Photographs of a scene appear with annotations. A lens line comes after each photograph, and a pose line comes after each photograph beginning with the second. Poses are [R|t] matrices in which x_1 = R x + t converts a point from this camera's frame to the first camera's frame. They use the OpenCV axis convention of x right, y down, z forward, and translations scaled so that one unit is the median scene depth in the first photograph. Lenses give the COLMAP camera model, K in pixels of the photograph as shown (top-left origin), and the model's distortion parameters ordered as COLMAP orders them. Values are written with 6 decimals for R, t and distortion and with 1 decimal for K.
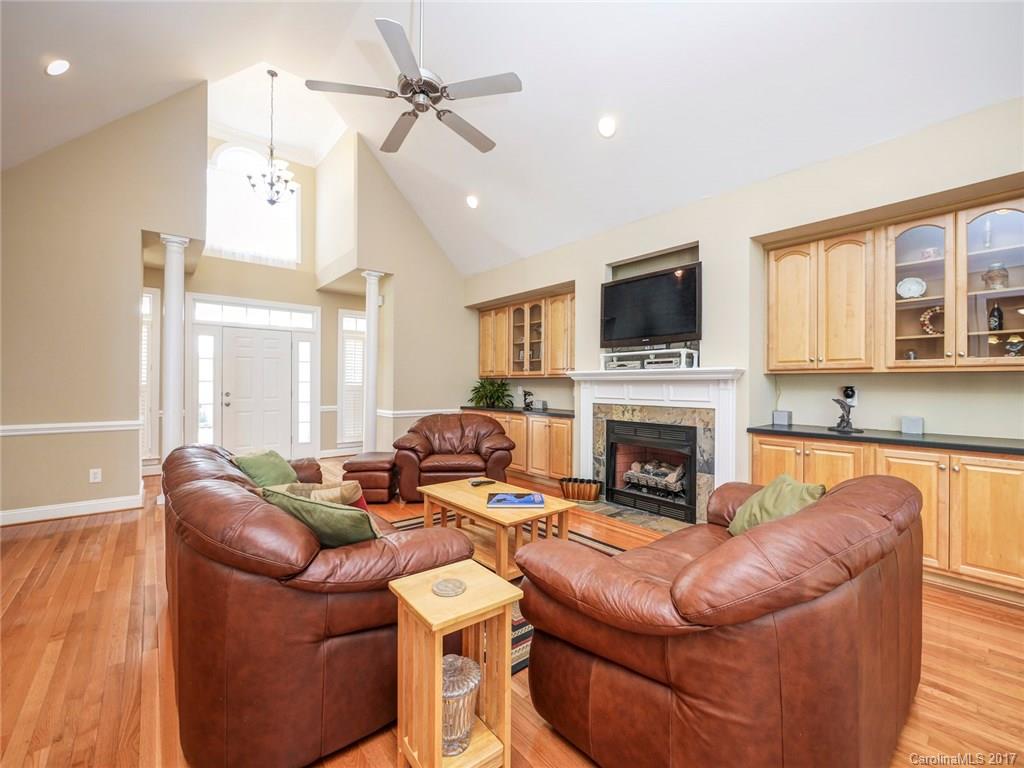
lens RADIAL K [[436.3, 0, 512.7], [0, 436.3, 385.7], [0, 0, 1]] dist [-0.000116, 0.000074]
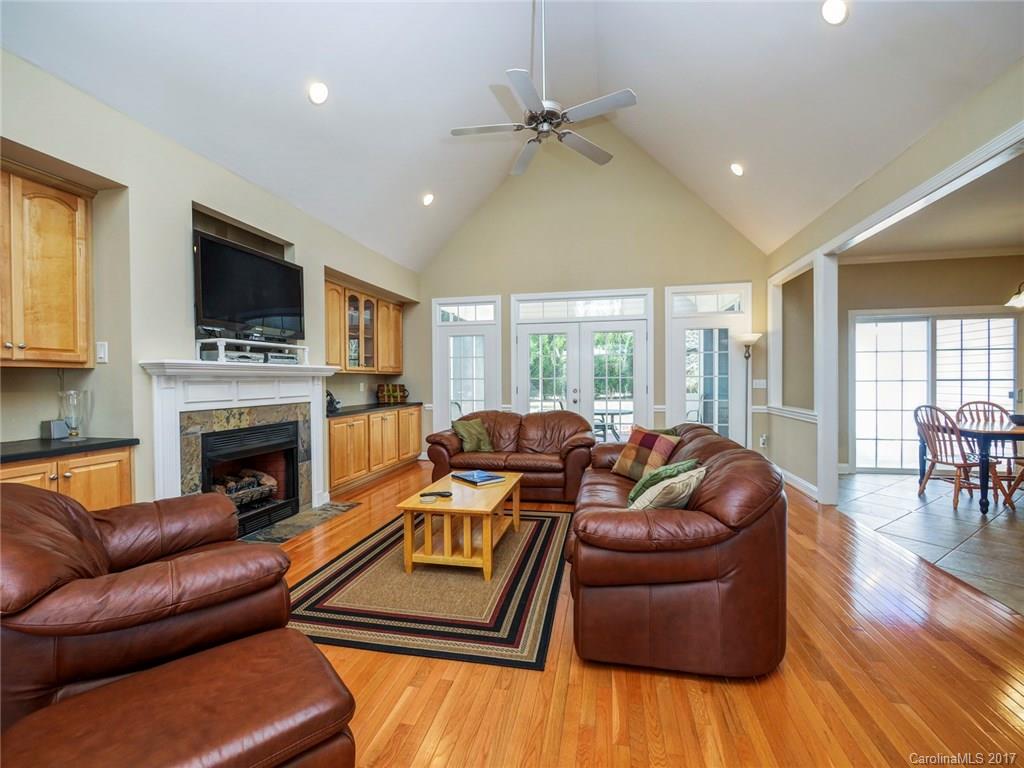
lens RADIAL K [[436.3, 0, 513.3], [0, 436.3, 381.5], [0, 0, 1]] dist [-0.000116, 0.000074]
pose [[-0.612667, -0.009611, 0.790282, -0.735325], [0.000674, 0.999919, 0.012682, -0.013706], [-0.790340, 0.008303, -0.612612, 1.231226]]
